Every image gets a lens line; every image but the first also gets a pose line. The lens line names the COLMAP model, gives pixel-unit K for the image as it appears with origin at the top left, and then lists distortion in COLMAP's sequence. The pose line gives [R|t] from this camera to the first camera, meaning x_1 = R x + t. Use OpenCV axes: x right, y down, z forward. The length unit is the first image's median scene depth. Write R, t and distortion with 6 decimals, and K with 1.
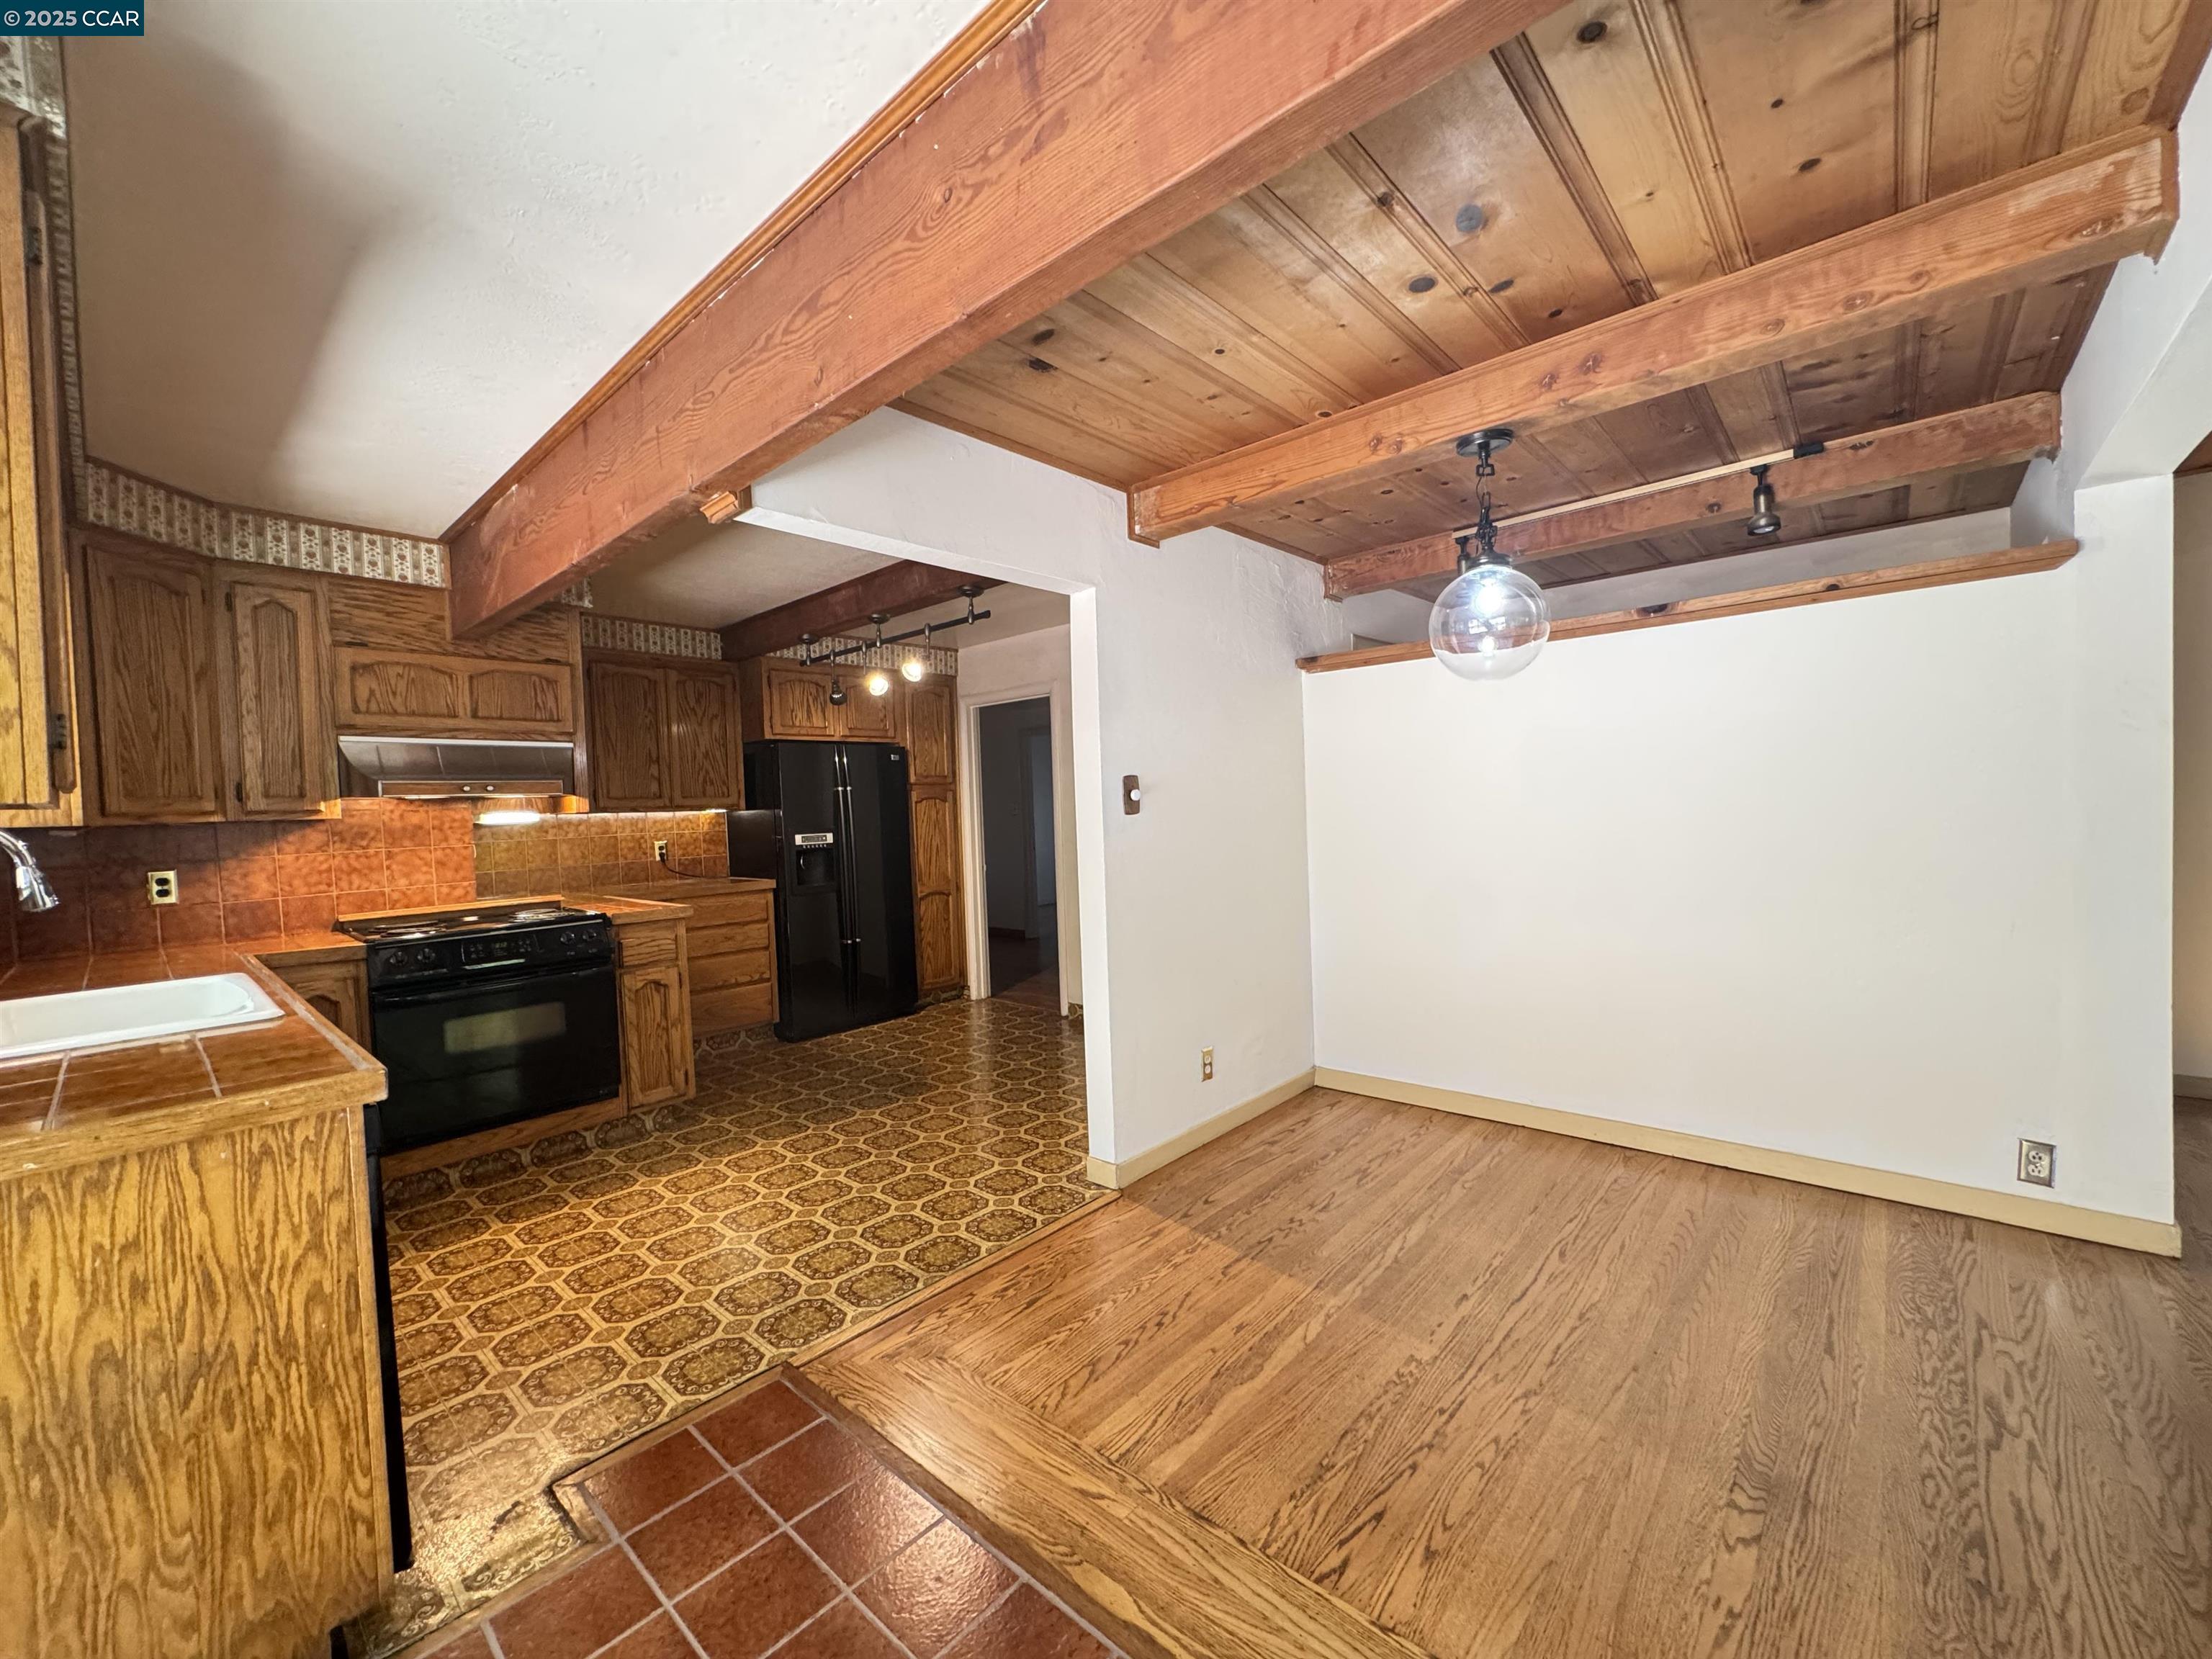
lens RADIAL K [[889.6, 0, 1106.0], [0, 889.6, 829.5], [0, 0, 1]] dist [-0.000089, -0.000143]
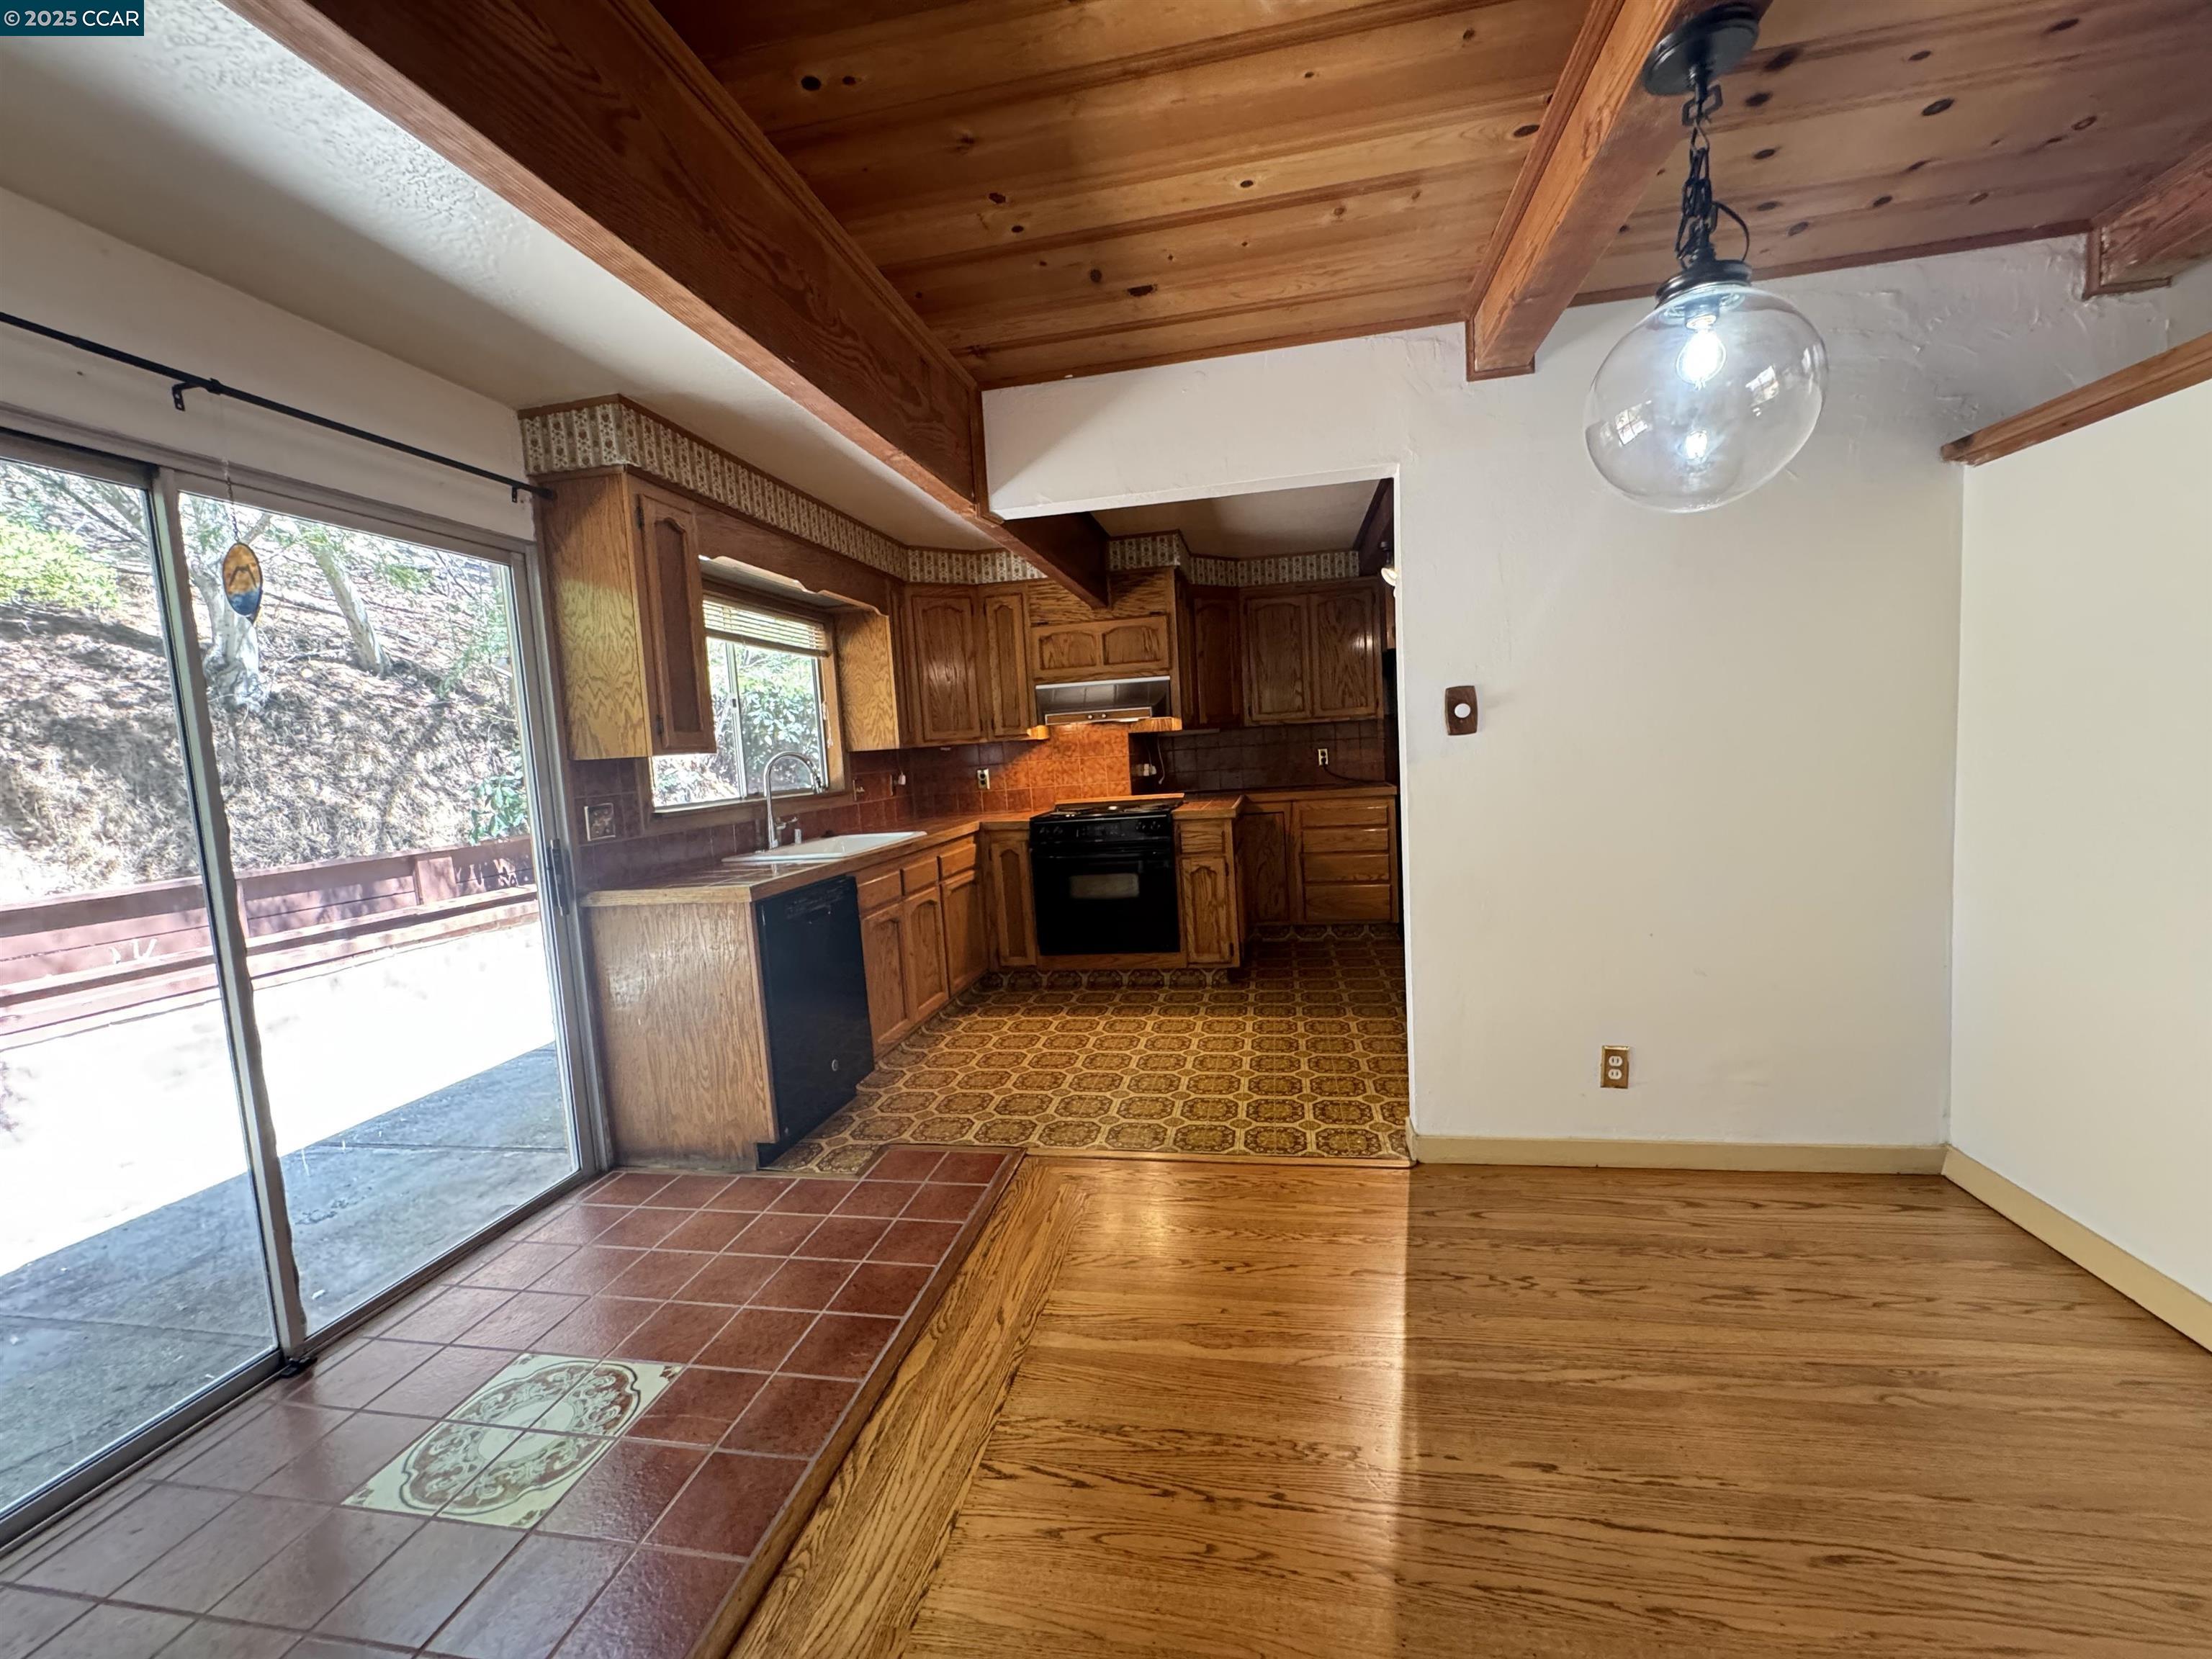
lens RADIAL K [[890.0, 0, 1097.3], [0, 890.0, 829.0], [0, 0, 1]] dist [-0.006069, 0.000233]
pose [[0.511815, 0.085787, -0.854802, 0.557369], [0.020021, 0.993541, 0.111698, -0.028305], [0.858863, -0.074282, 0.506791, 0.292989]]
